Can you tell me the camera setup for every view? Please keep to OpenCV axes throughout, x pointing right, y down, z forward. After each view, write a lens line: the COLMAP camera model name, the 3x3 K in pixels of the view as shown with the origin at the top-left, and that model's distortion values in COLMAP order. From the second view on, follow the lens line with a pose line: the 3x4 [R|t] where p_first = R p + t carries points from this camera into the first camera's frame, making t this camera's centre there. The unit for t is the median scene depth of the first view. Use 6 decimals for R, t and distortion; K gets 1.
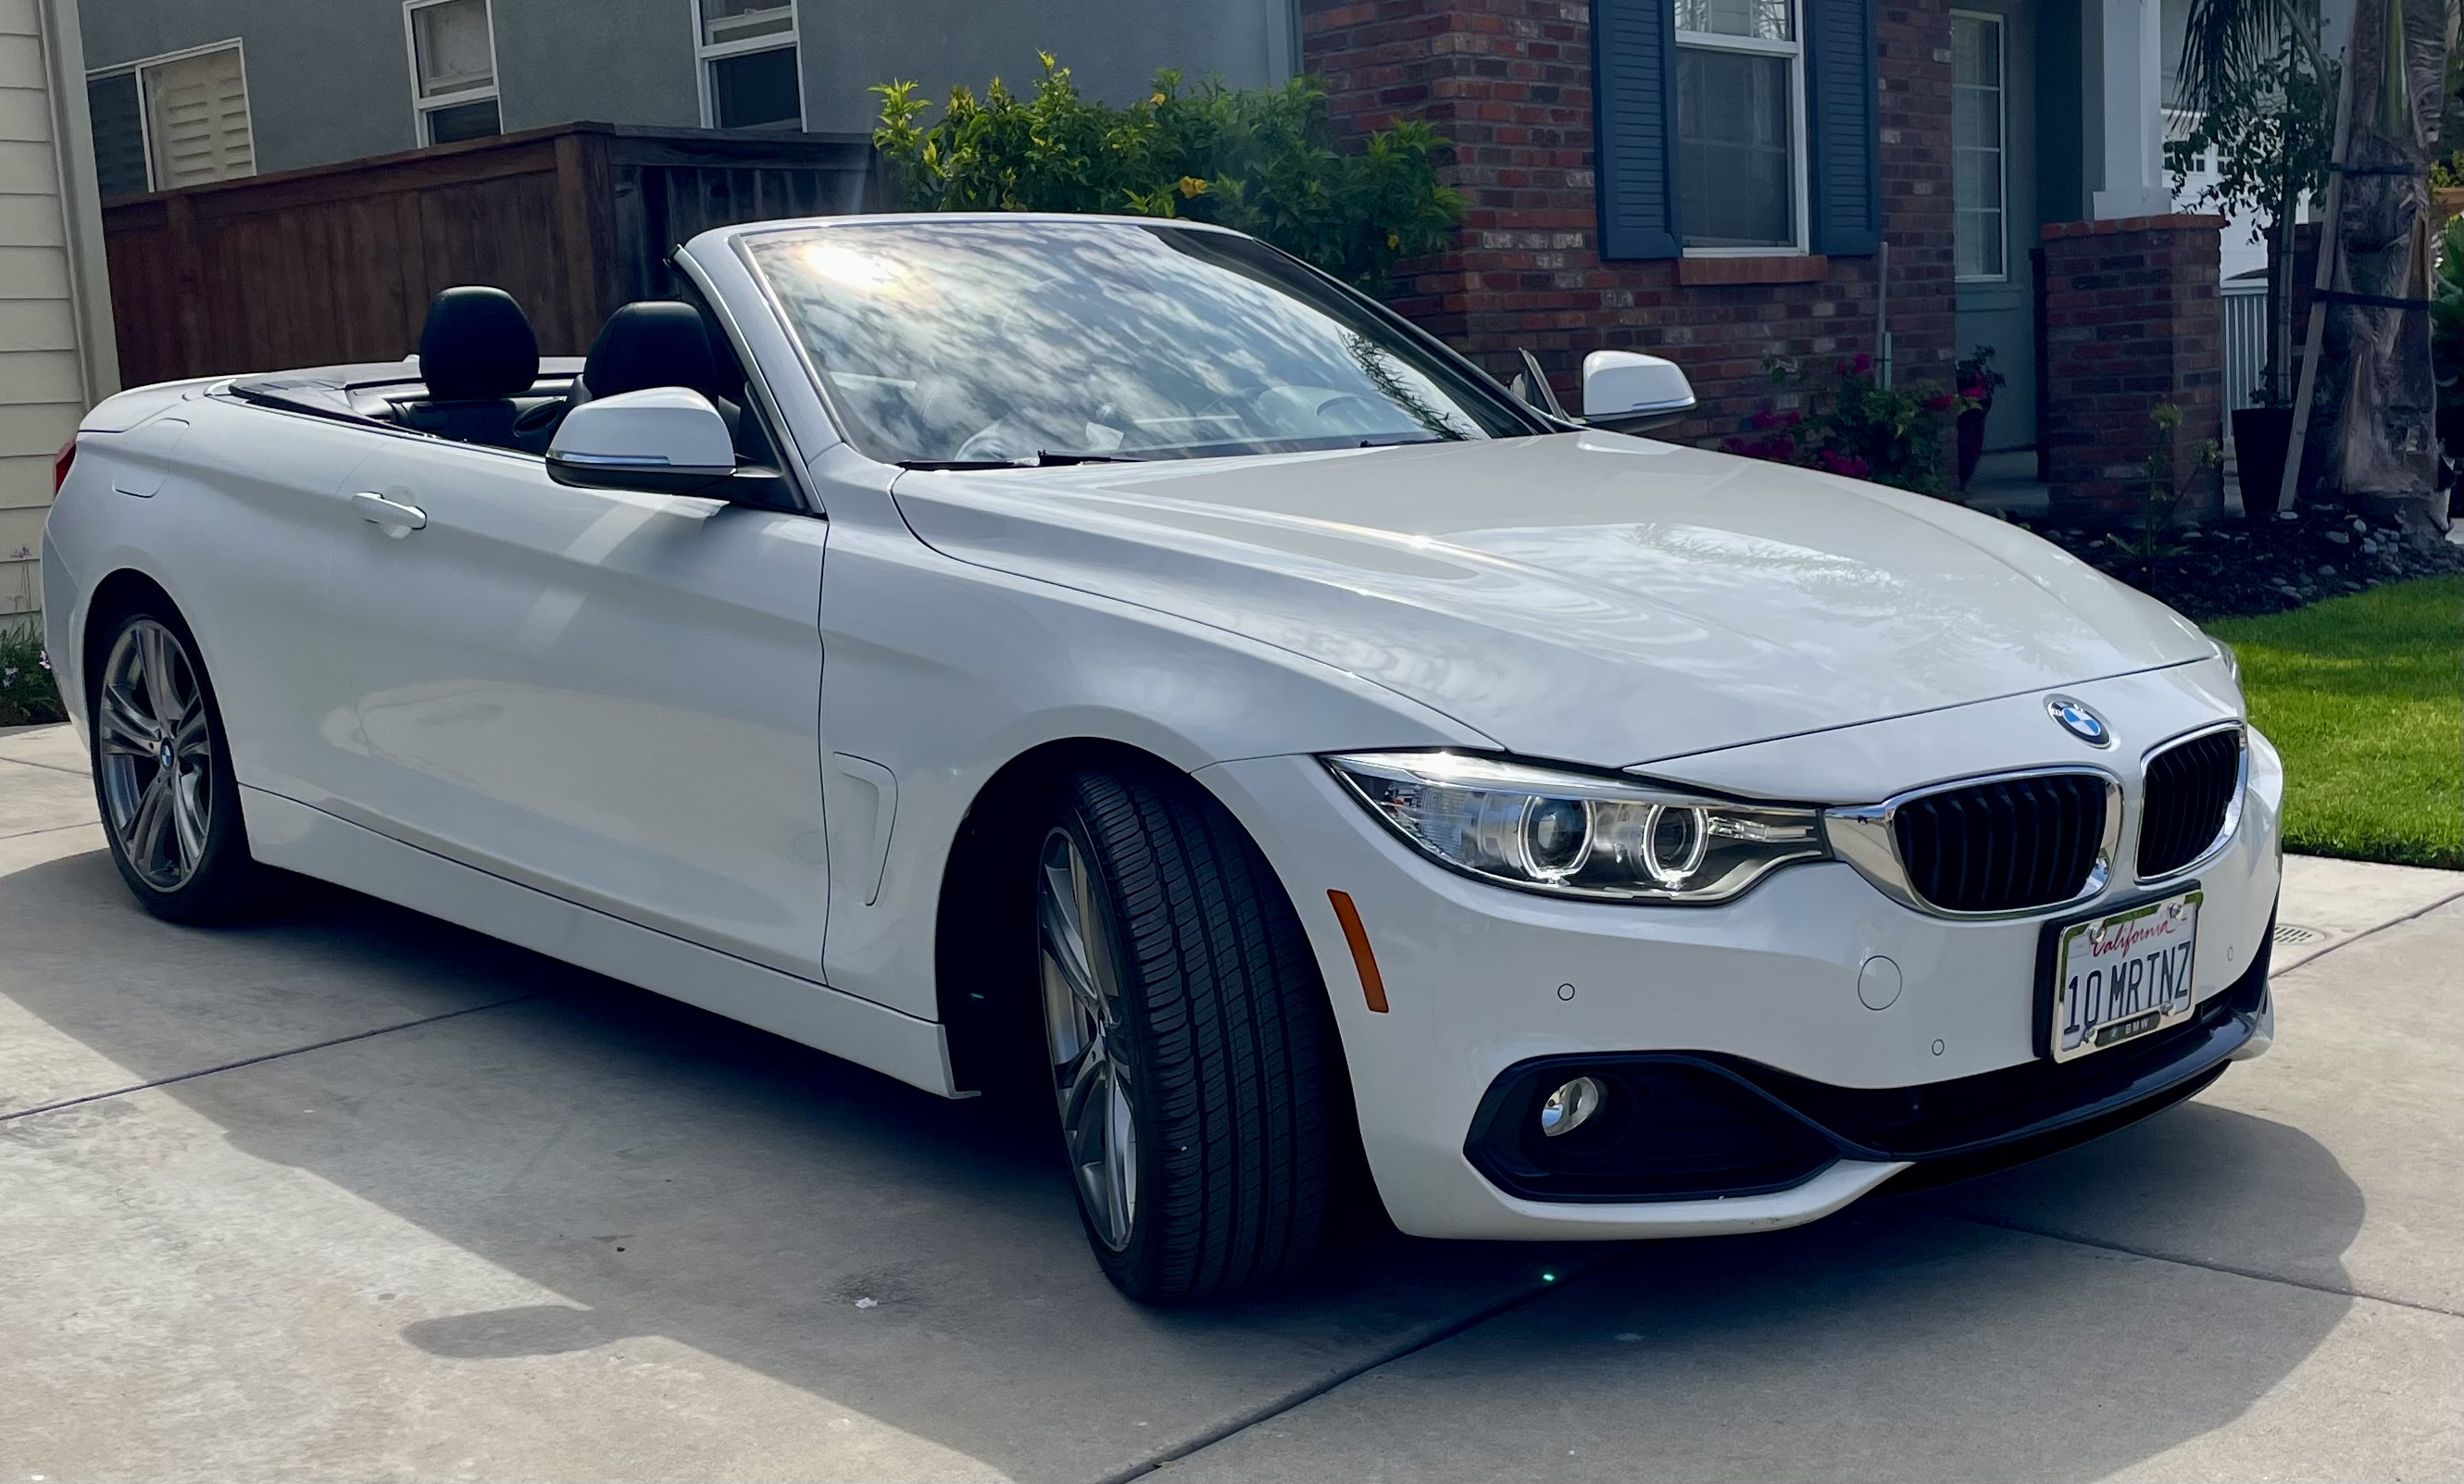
lens RADIAL K [[2781.5, 0, 1232.0], [0, 2781.5, 742.0], [0, 0, 1]] dist [0.023735, 0.001880]
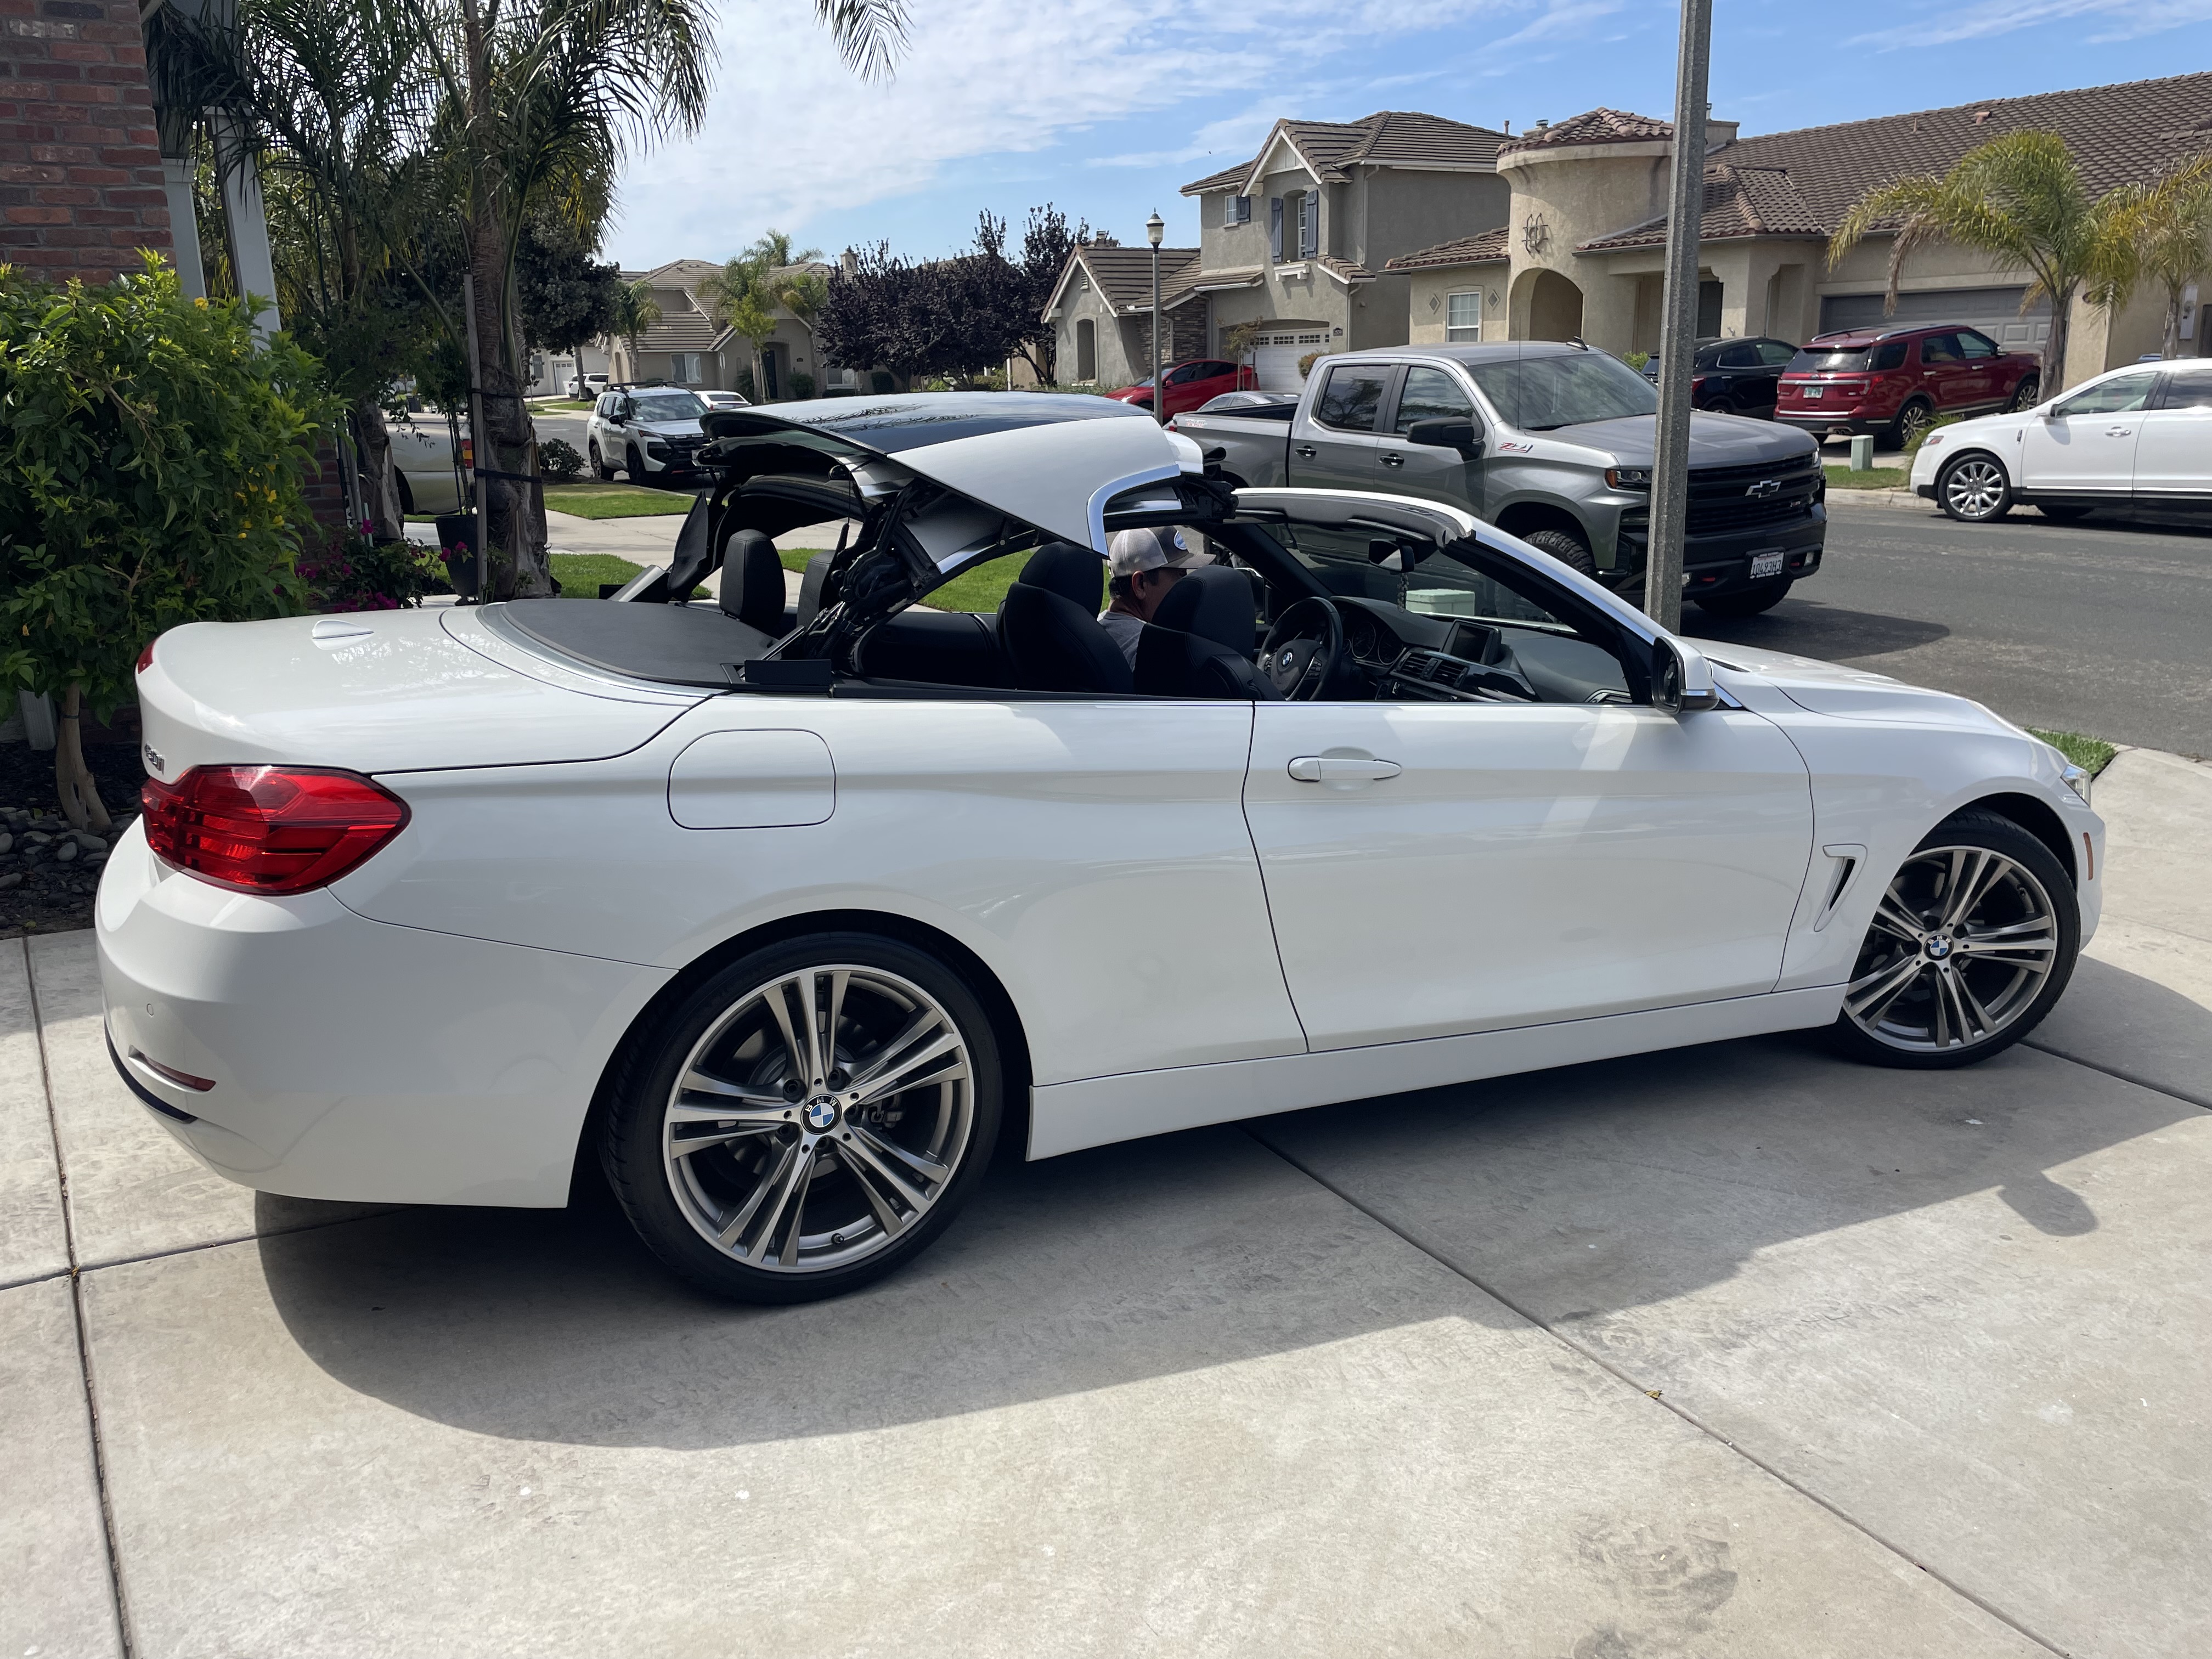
lens RADIAL K [[1637.3, 0, 1106.0], [0, 1637.3, 829.5], [0, 0, 1]] dist [-0.002175, -0.005115]
pose [[0.296366, -0.203610, 0.933118, -1.180582], [0.123161, 0.977001, 0.174069, -0.229632], [-0.947100, 0.063336, 0.314627, 1.101918]]
